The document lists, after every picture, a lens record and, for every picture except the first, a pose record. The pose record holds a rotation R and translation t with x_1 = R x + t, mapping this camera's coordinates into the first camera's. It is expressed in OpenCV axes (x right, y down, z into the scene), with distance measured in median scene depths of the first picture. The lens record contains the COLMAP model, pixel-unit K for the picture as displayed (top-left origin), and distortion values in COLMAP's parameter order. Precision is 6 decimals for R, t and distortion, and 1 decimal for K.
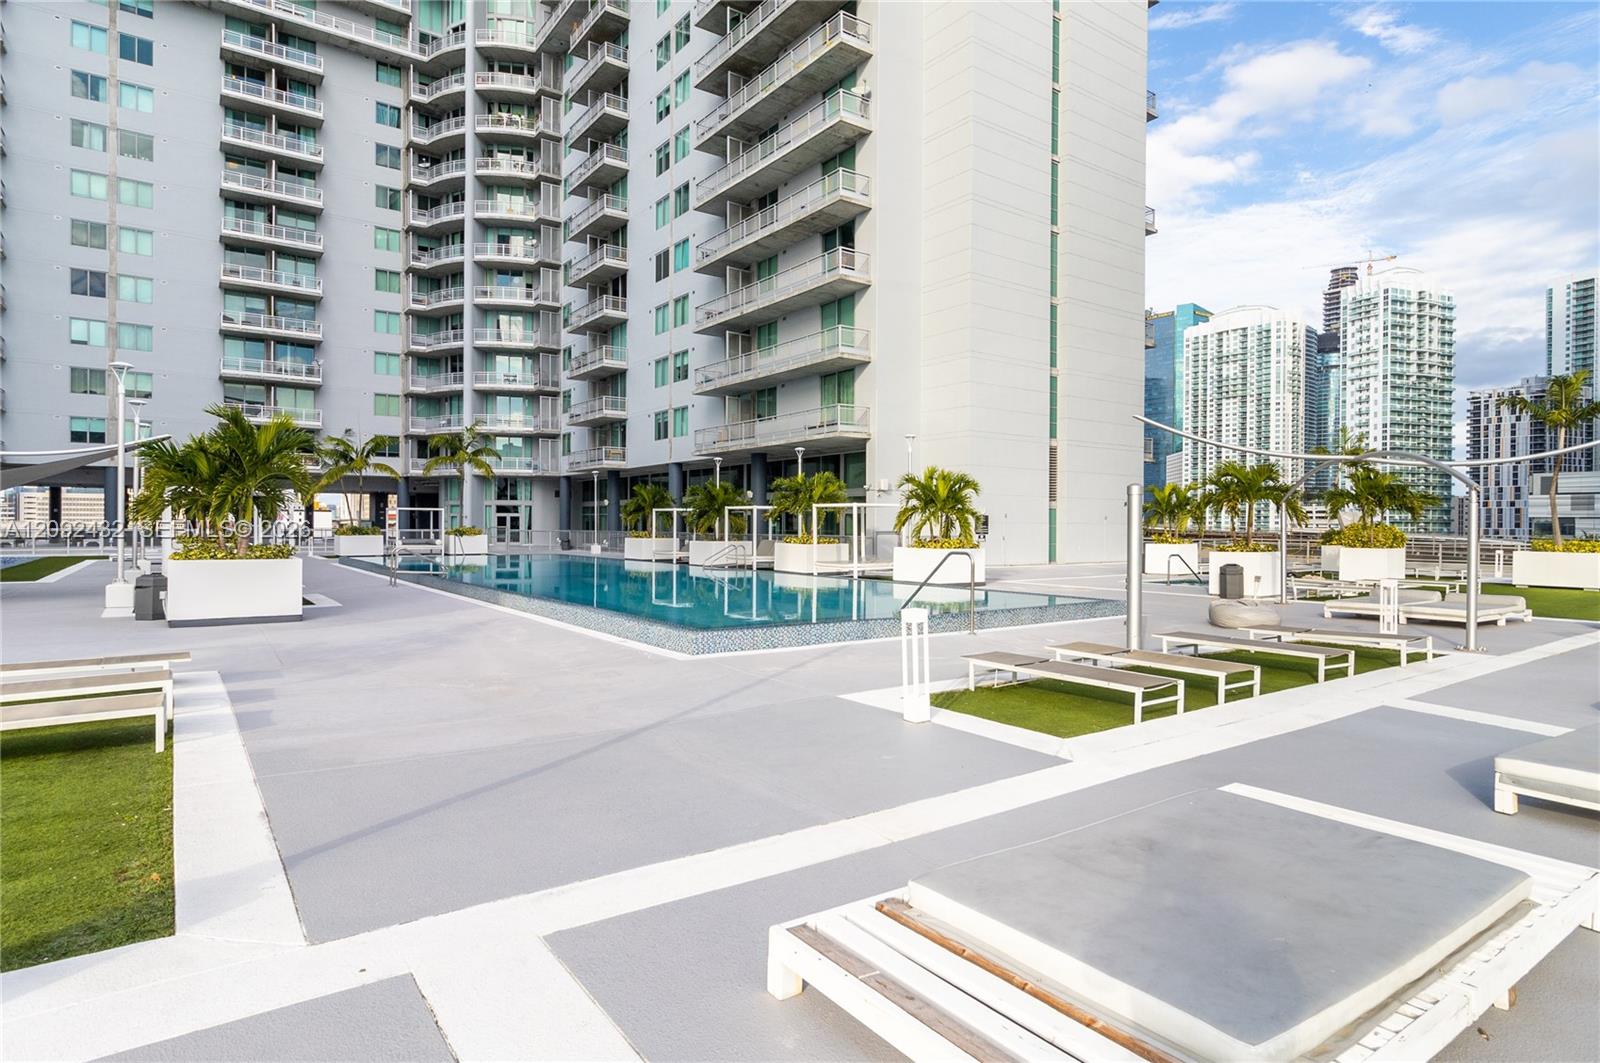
lens RADIAL K [[861.5, 0, 797.0], [0, 861.5, 530.0], [0, 0, 1]] dist [-0.002046, 0.001088]
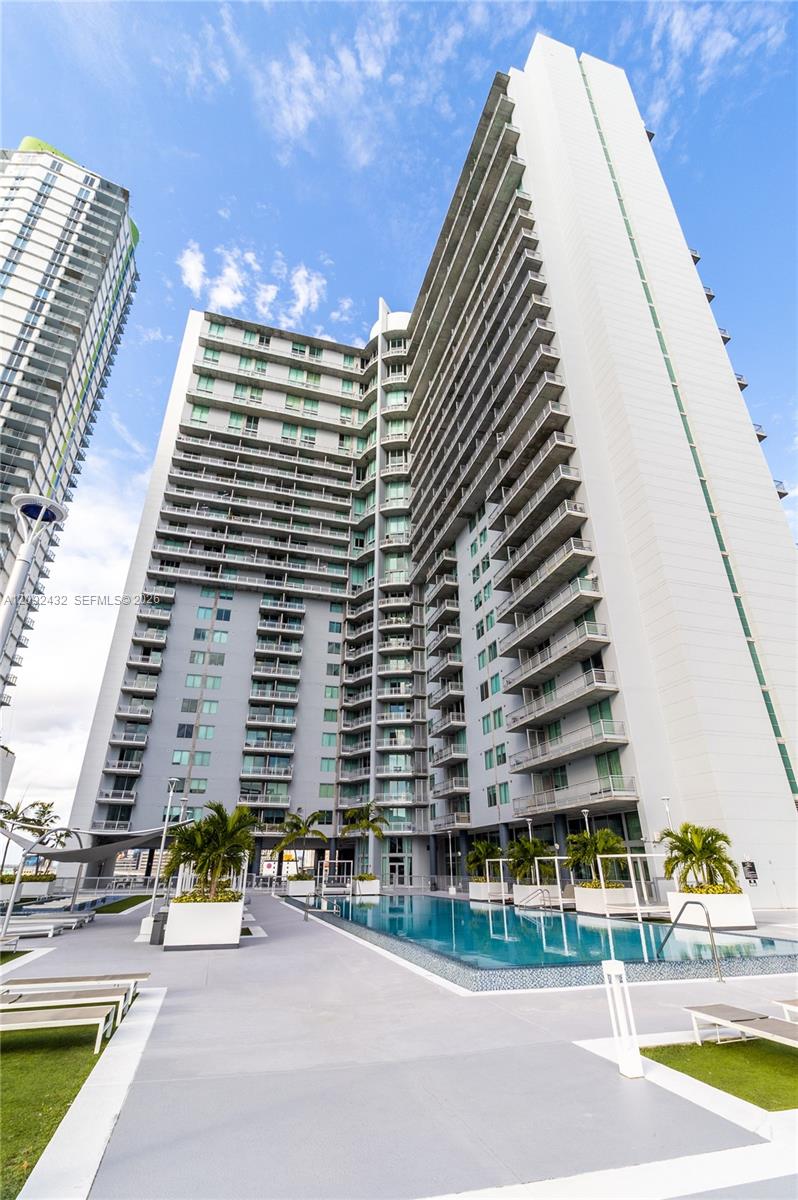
lens RADIAL K [[556.6, 0, 399.6], [0, 556.6, 600.4], [0, 0, 1]] dist [0.001931, 0.000712]
pose [[0.944234, -0.150124, -0.293061, 0.022529], [0.006049, 0.897778, -0.440406, -0.003337], [0.329219, 0.414074, 0.848621, -0.000680]]
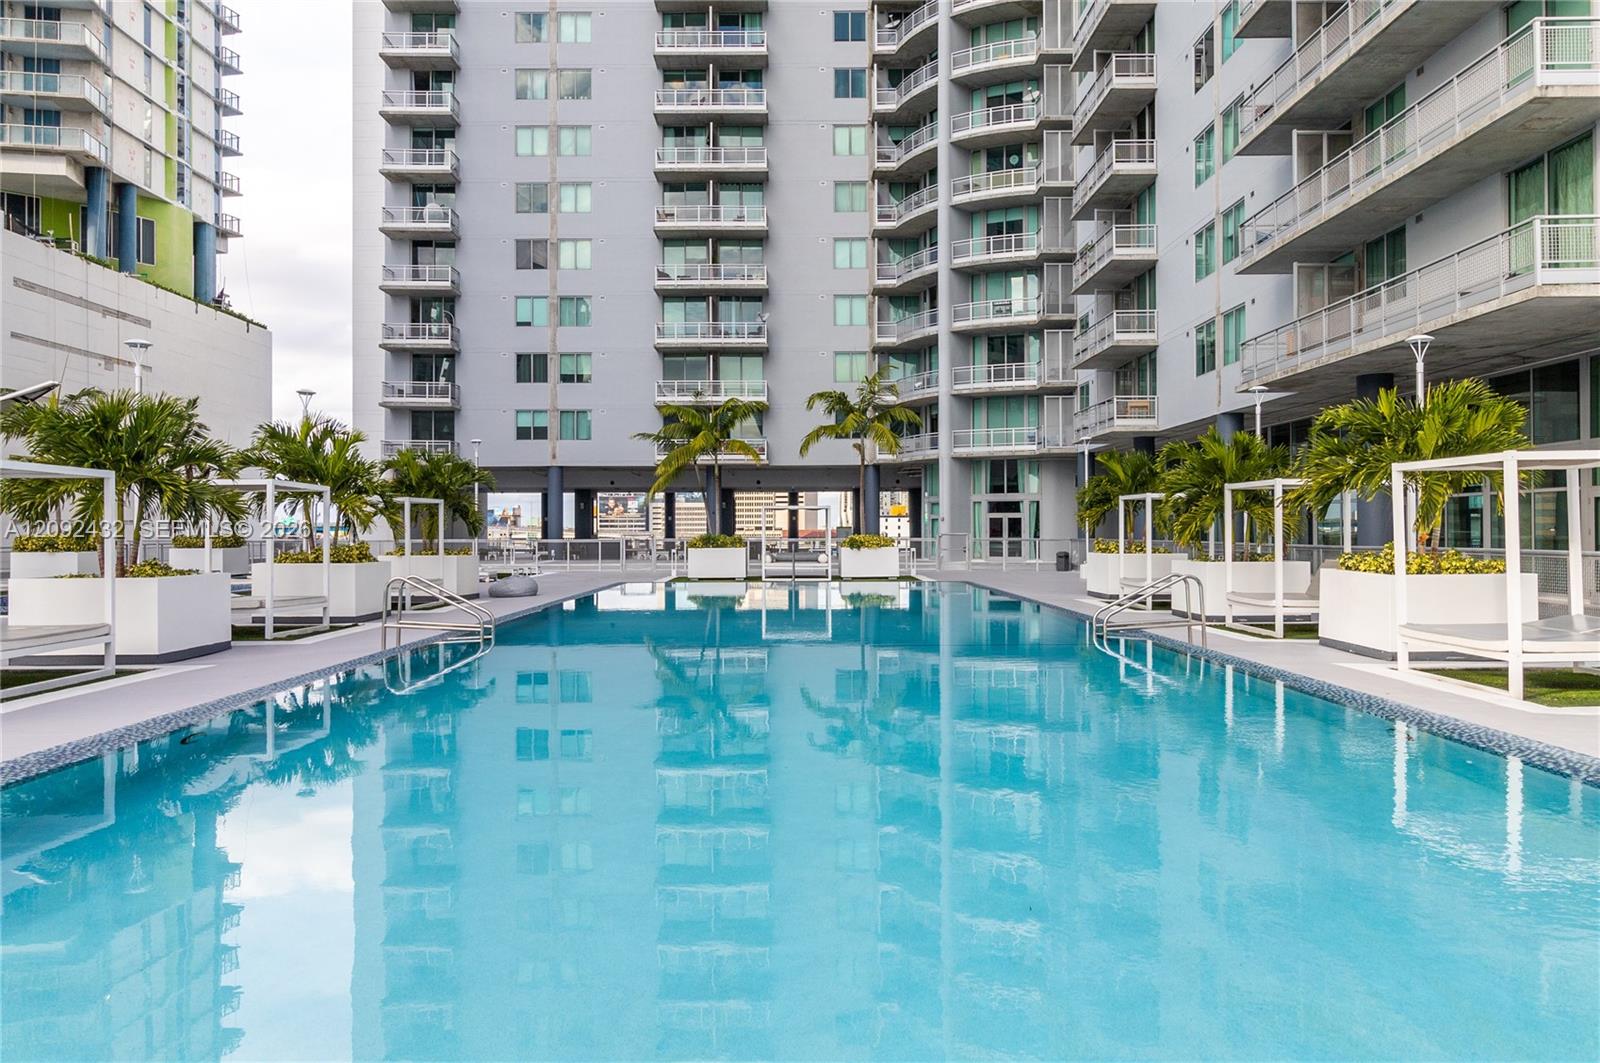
lens RADIAL K [[1122.4, 0, 795.3], [0, 1122.4, 523.4], [0, 0, 1]] dist [-0.007026, 0.008808]
pose [[0.808971, -0.012323, -0.587719, 0.049076], [0.004886, 0.999887, -0.014239, 0.000044], [0.587828, 0.008647, 0.808940, 0.256384]]
